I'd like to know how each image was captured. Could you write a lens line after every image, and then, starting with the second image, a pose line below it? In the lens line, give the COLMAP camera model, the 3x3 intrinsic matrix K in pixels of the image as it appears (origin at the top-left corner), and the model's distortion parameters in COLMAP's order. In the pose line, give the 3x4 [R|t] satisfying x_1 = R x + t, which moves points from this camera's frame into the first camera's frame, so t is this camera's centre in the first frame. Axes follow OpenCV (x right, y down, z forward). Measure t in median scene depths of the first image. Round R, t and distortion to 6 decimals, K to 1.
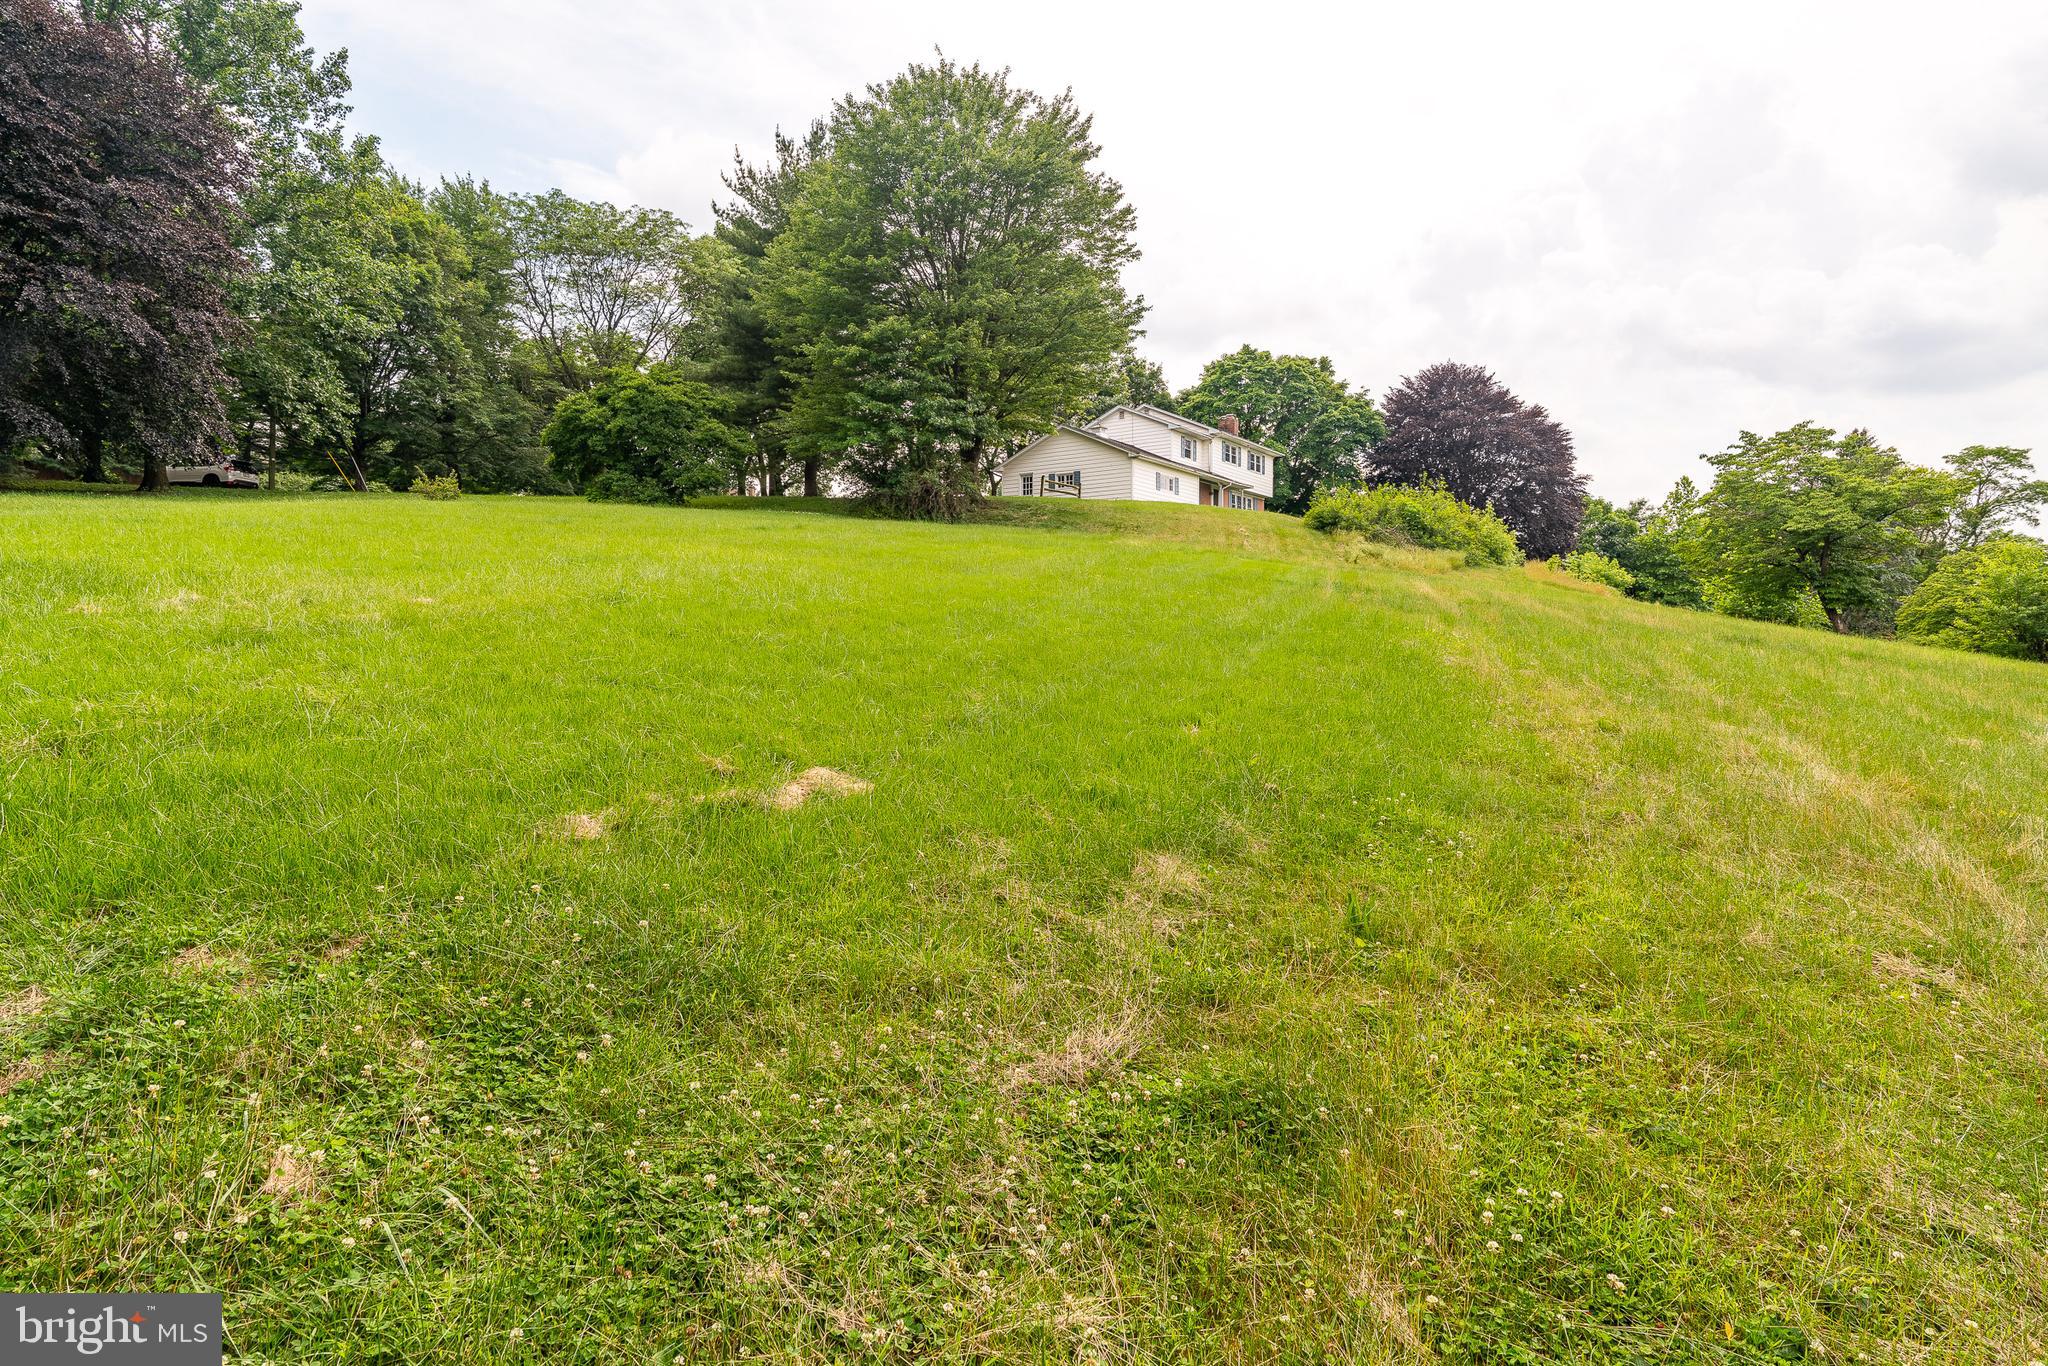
lens RADIAL K [[1036.2, 0, 1018.1], [0, 1036.2, 650.6], [0, 0, 1]] dist [-0.004697, 0.001629]
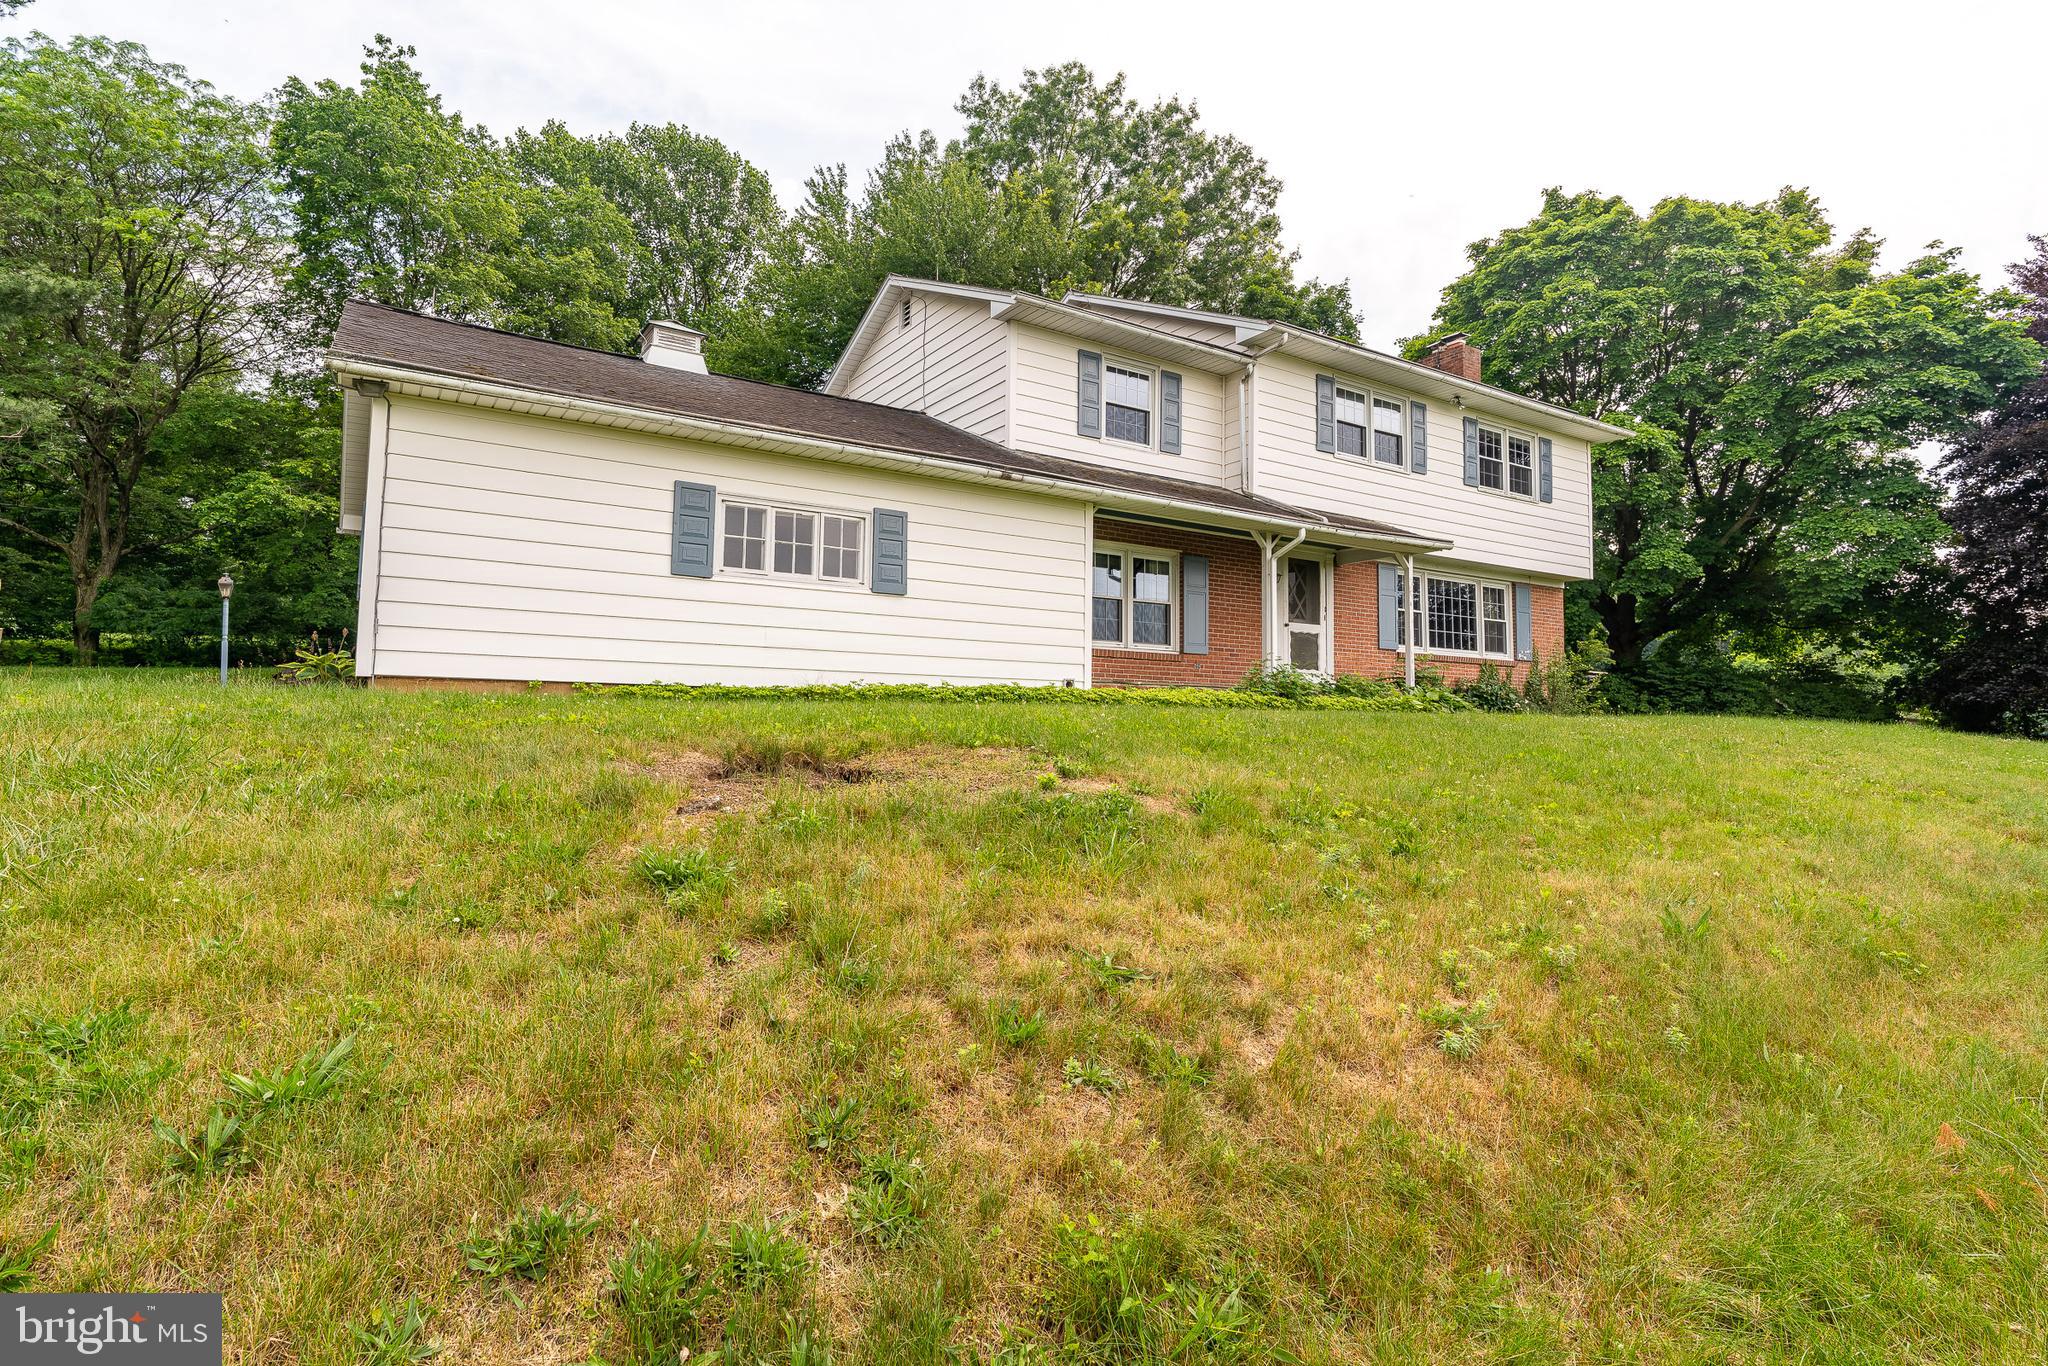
lens RADIAL K [[1036.2, 0, 1018.1], [0, 1036.2, 650.6], [0, 0, 1]] dist [-0.004697, 0.001629]
pose [[0.927484, -0.013337, -0.373624, 0.204155], [-0.019697, 0.996232, -0.084459, -0.099714], [0.373343, 0.085694, 0.923727, 0.669695]]
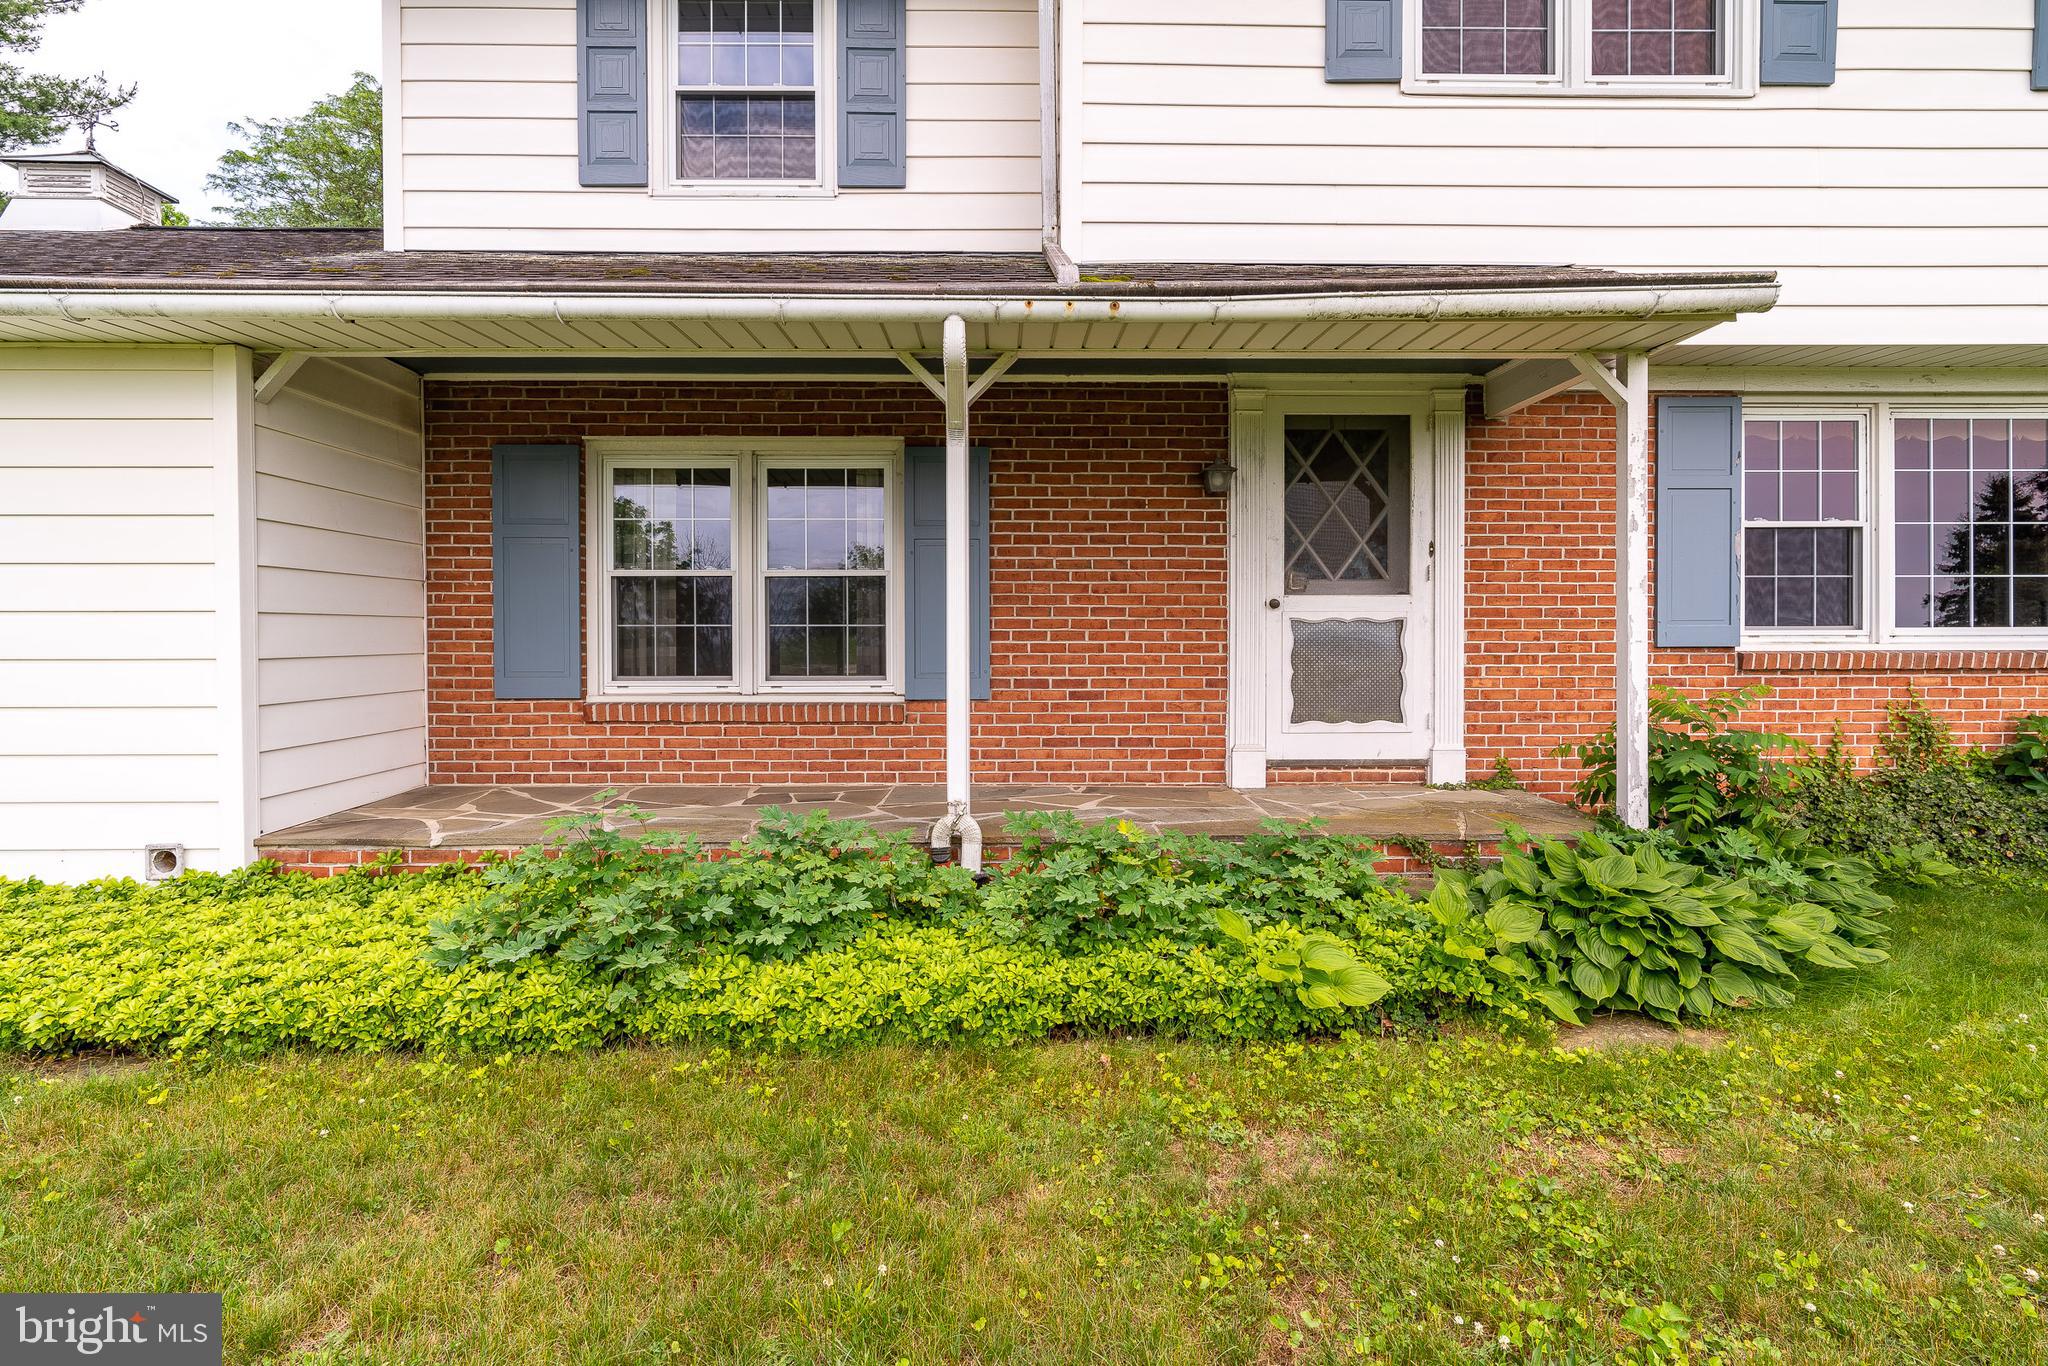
lens RADIAL K [[1036.2, 0, 1018.1], [0, 1036.2, 650.6], [0, 0, 1]] dist [-0.004697, 0.001629]
pose [[0.588968, 0.023383, -0.807818, 0.227944], [-0.011526, 0.999723, 0.020534, -0.122005], [0.808074, -0.002783, 0.589074, 0.825911]]
